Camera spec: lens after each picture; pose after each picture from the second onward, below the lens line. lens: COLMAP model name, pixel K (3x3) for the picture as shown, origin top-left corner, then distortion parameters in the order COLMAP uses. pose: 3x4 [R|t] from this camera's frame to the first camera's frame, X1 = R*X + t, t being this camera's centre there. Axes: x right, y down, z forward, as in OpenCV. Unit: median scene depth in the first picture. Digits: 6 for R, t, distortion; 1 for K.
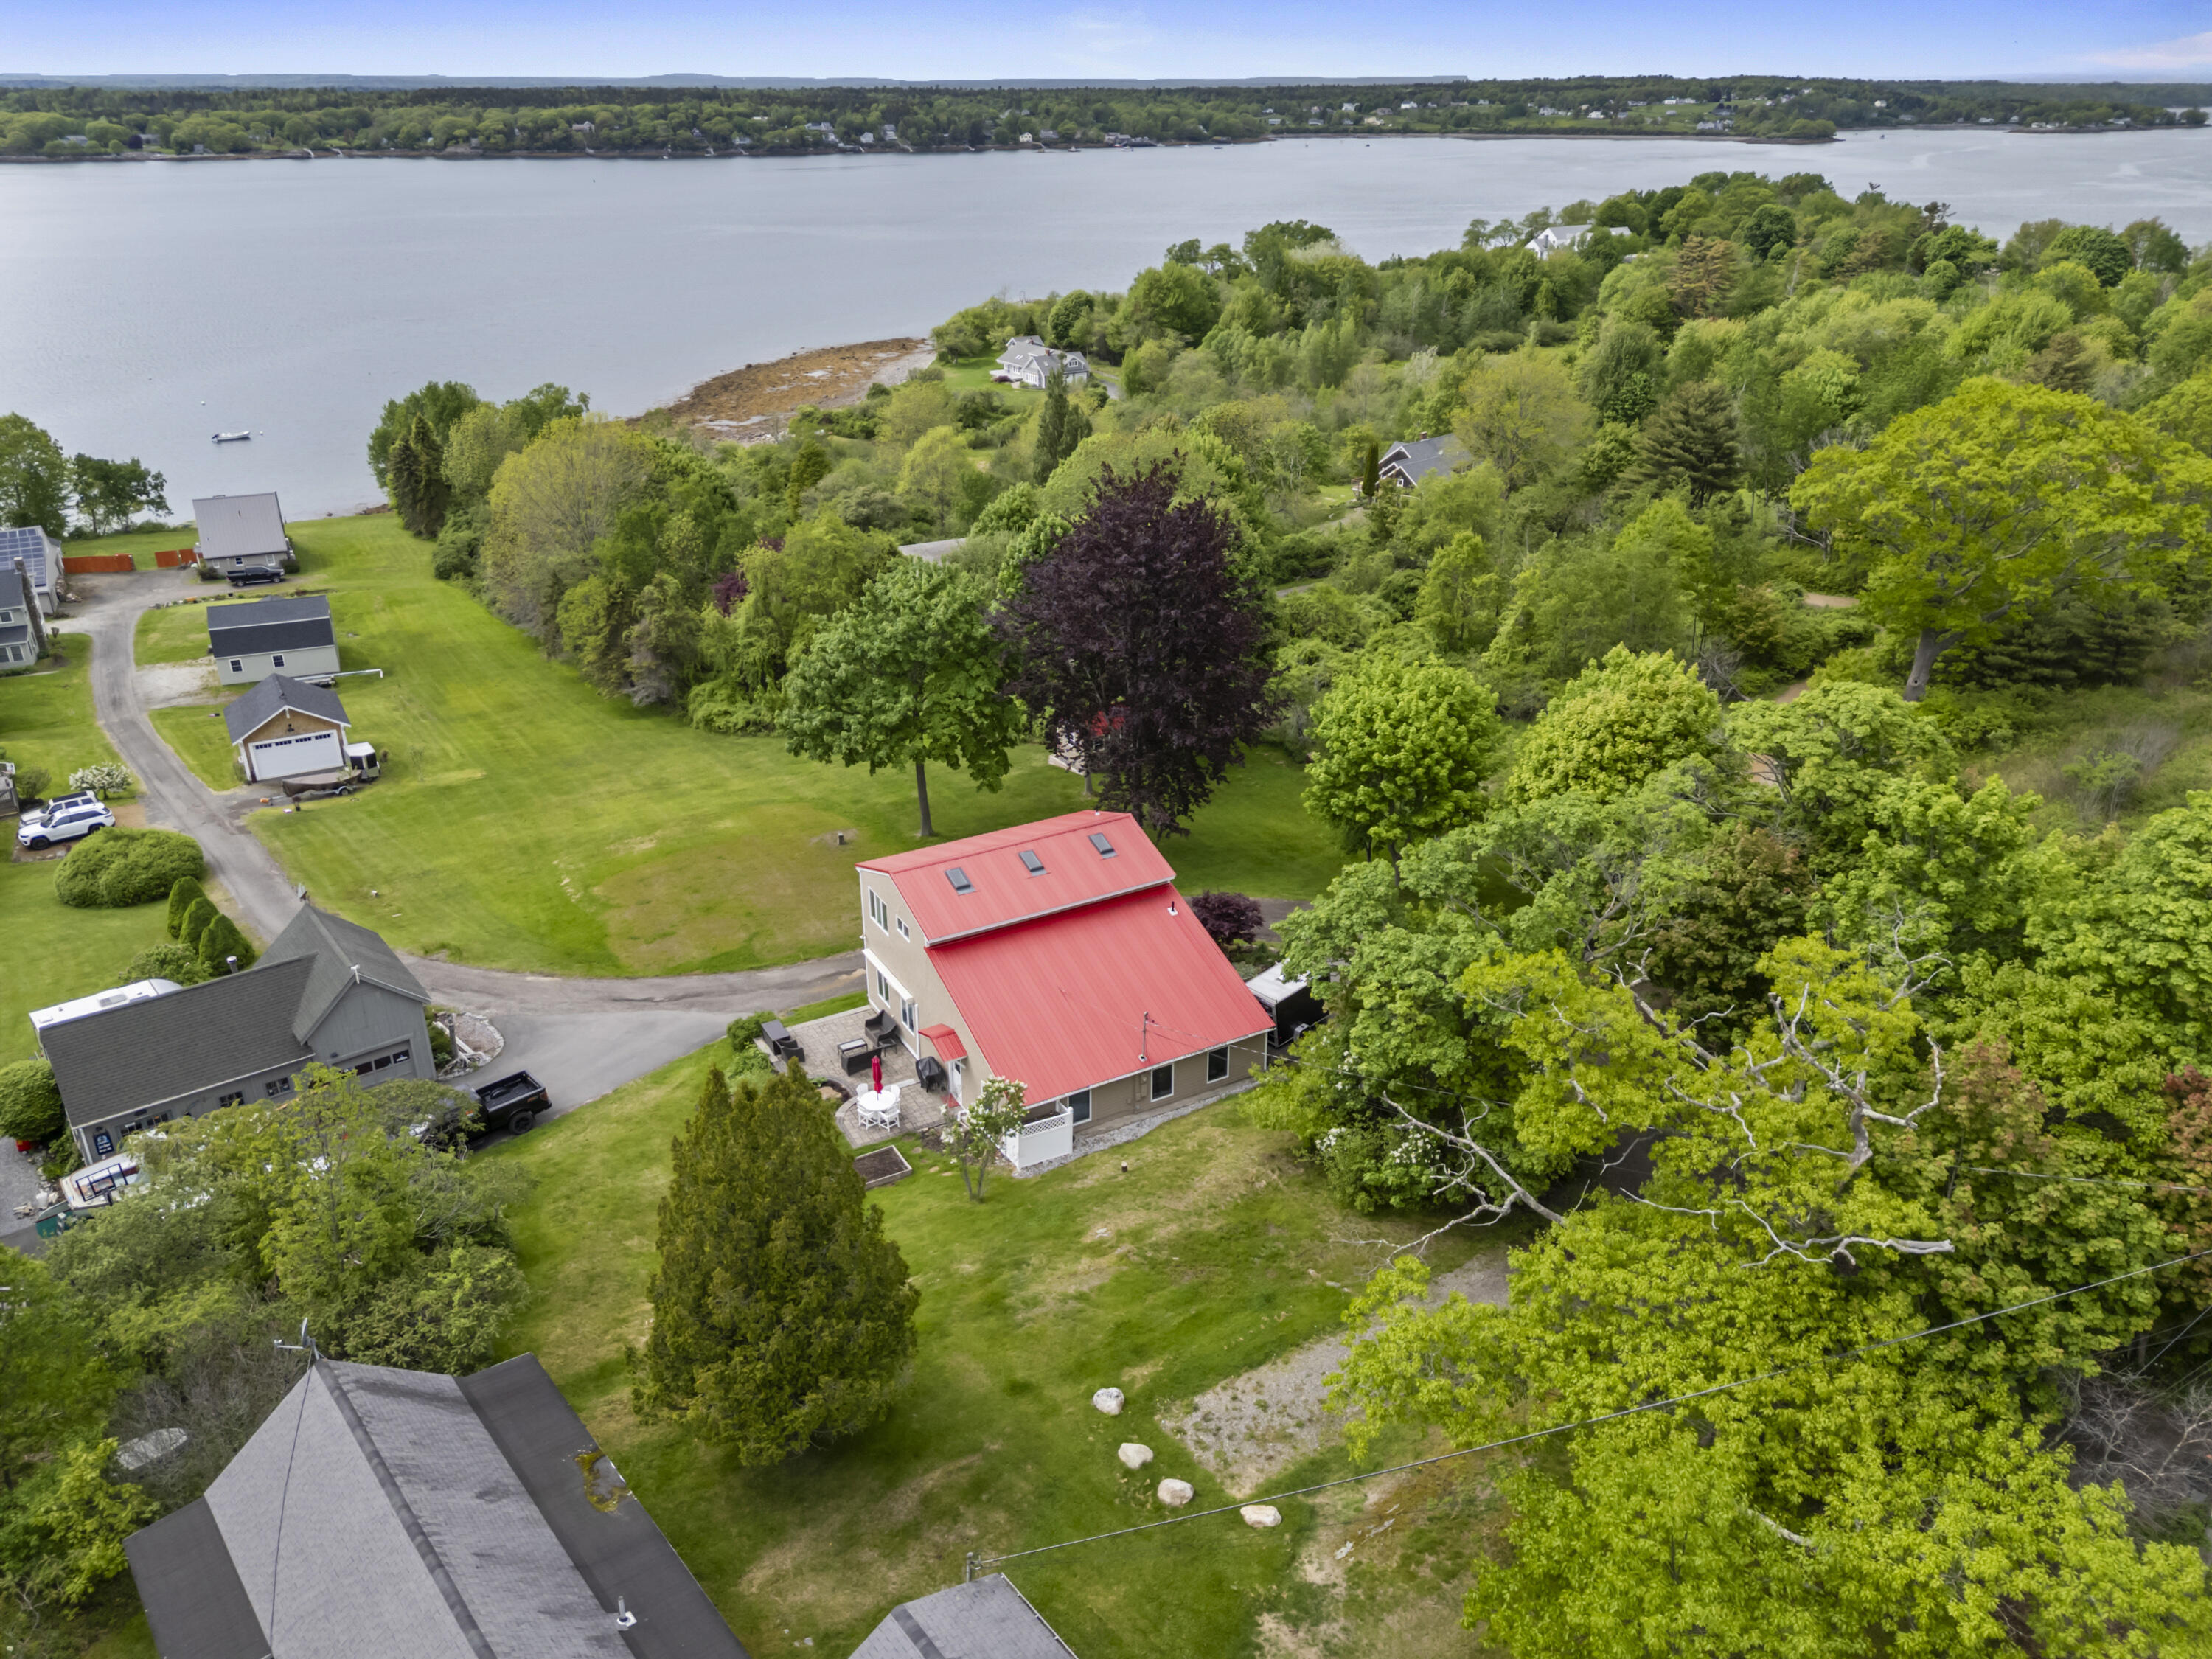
lens RADIAL K [[1616.1, 0, 1113.7], [0, 1616.1, 837.8], [0, 0, 1]] dist [0.062768, -0.045019]
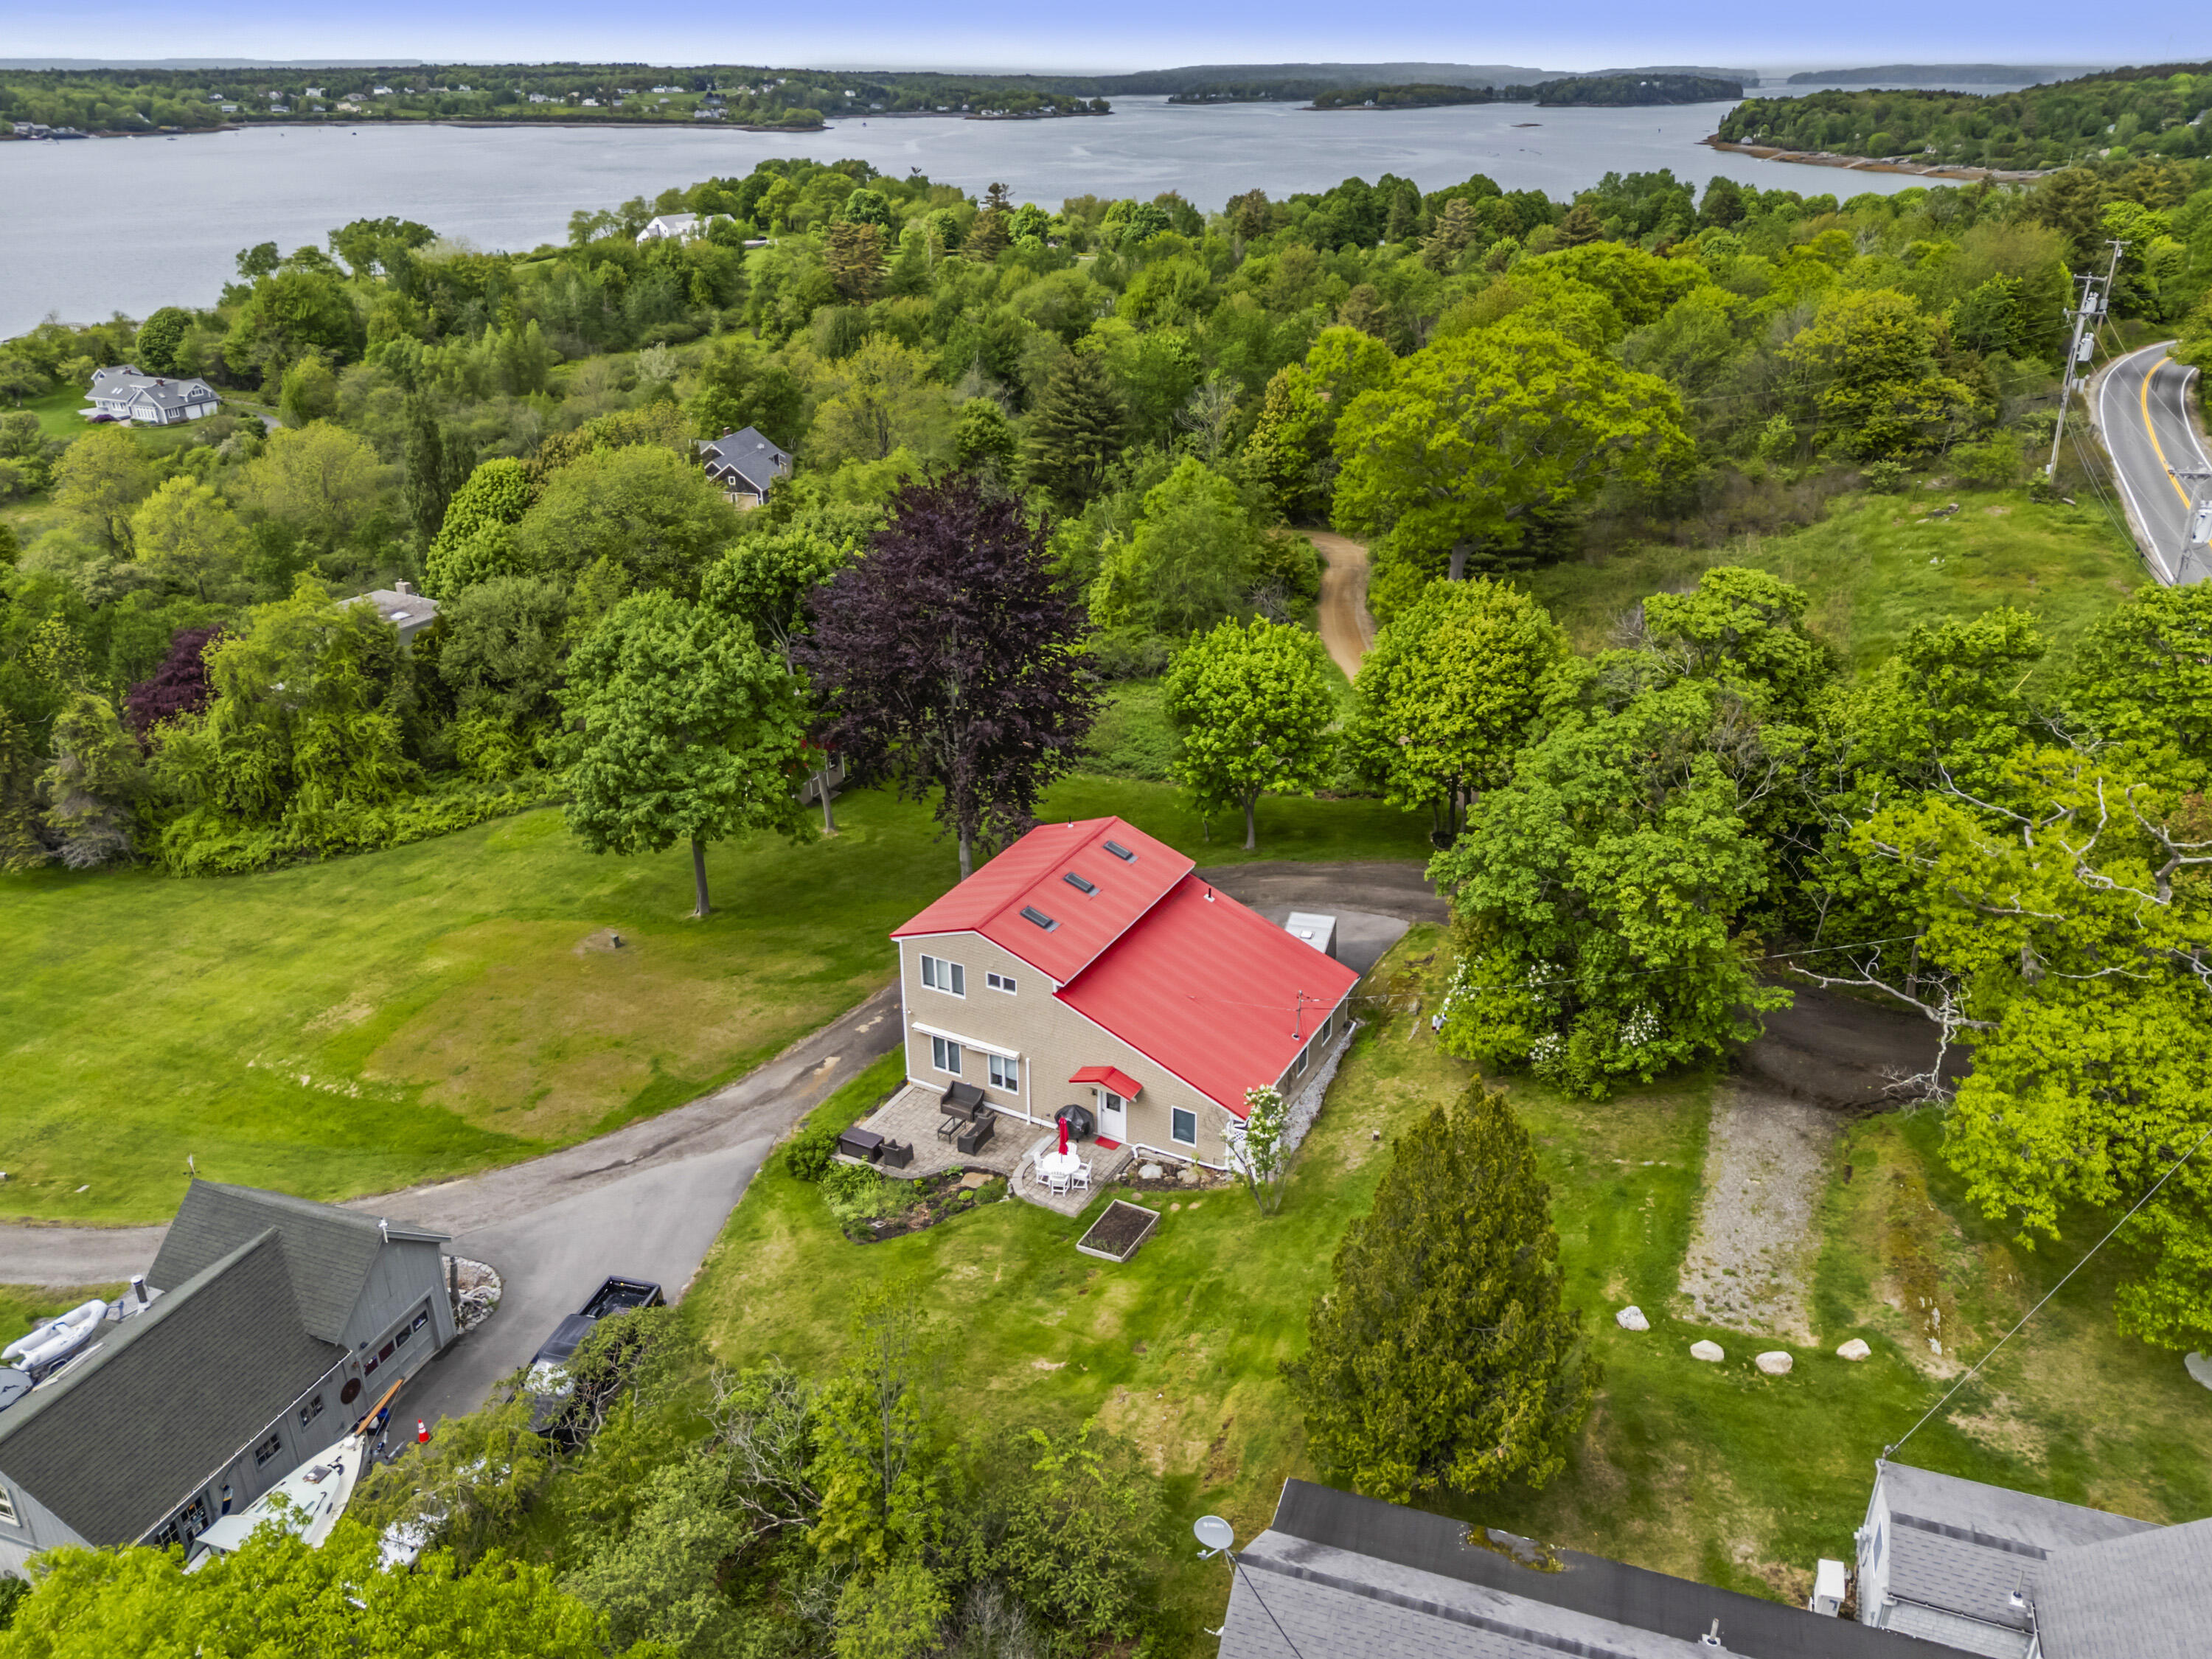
lens RADIAL K [[1616.1, 0, 1113.7], [0, 1616.1, 837.8], [0, 0, 1]] dist [0.062768, -0.045019]
pose [[0.848097, -0.227289, 0.478615, -0.058872], [0.224311, 0.972394, 0.064303, -0.008351], [-0.480017, 0.052823, 0.875667, 0.017418]]
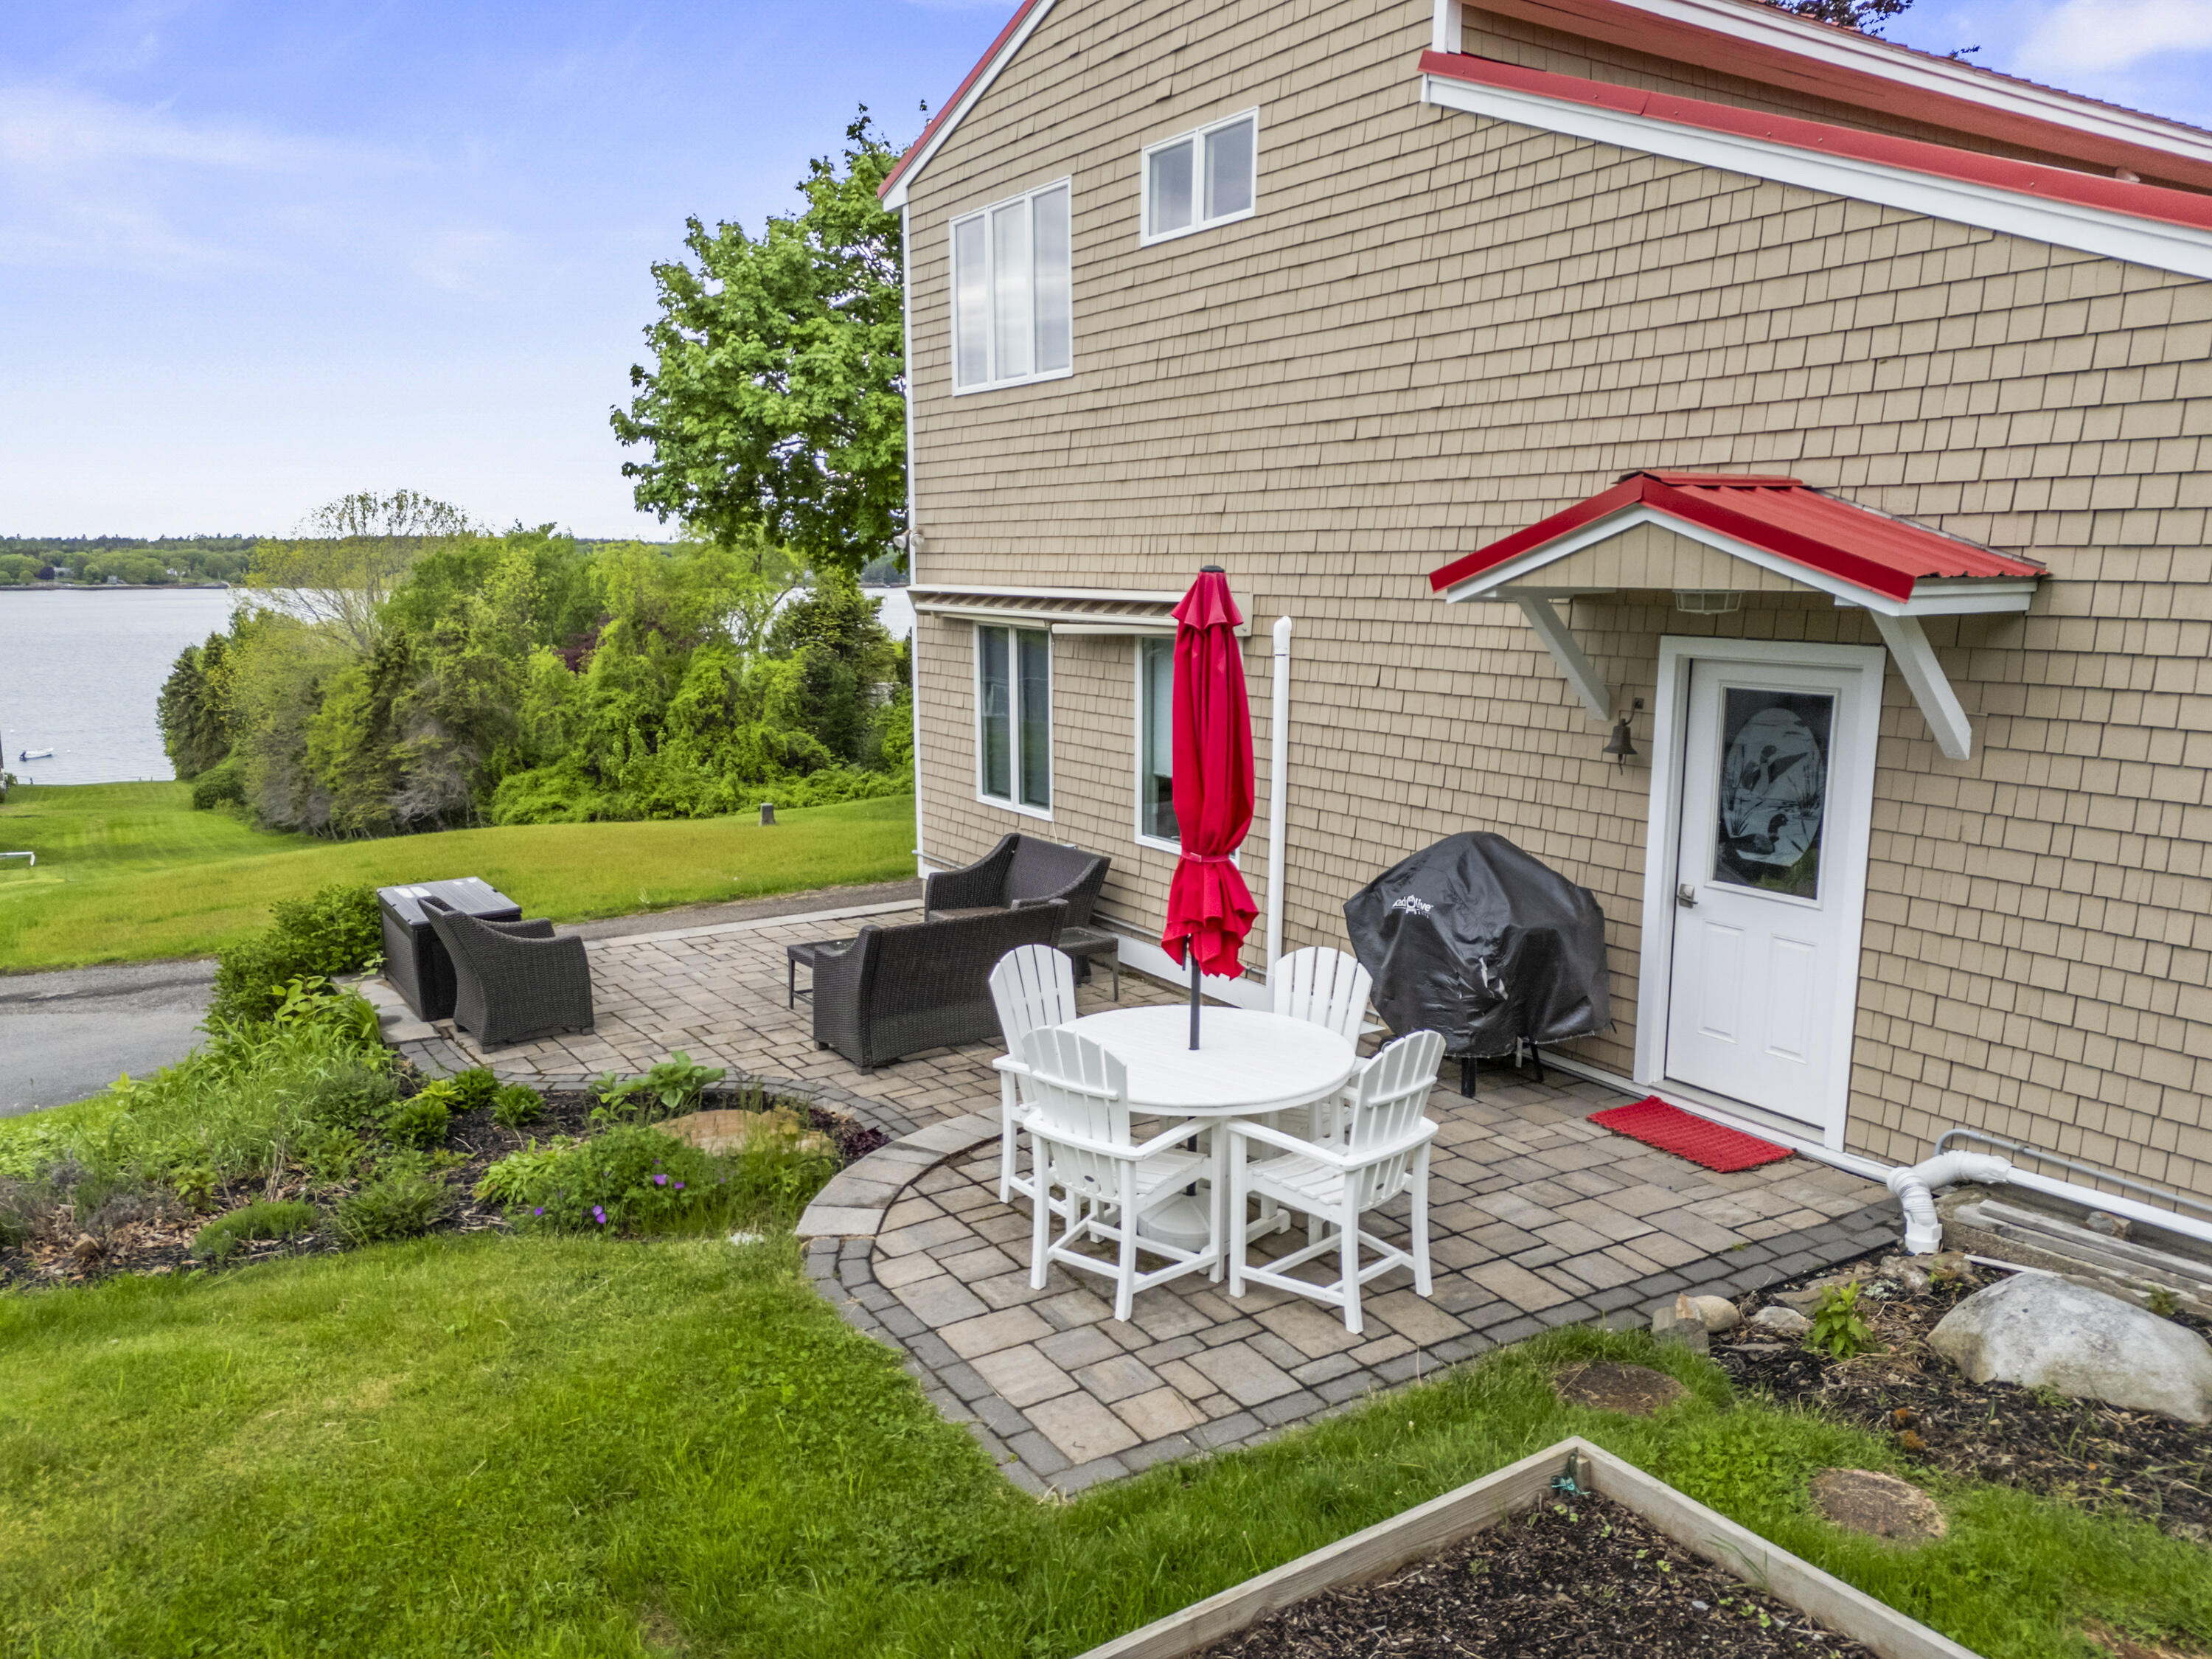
lens RADIAL K [[1616.1, 0, 1113.7], [0, 1616.1, 837.8], [0, 0, 1]] dist [0.062768, -0.045019]
pose [[0.997997, -0.008182, 0.062728, -0.017890], [0.023792, 0.967344, -0.252347, 0.019381], [-0.058615, 0.253334, 0.965602, 0.099530]]
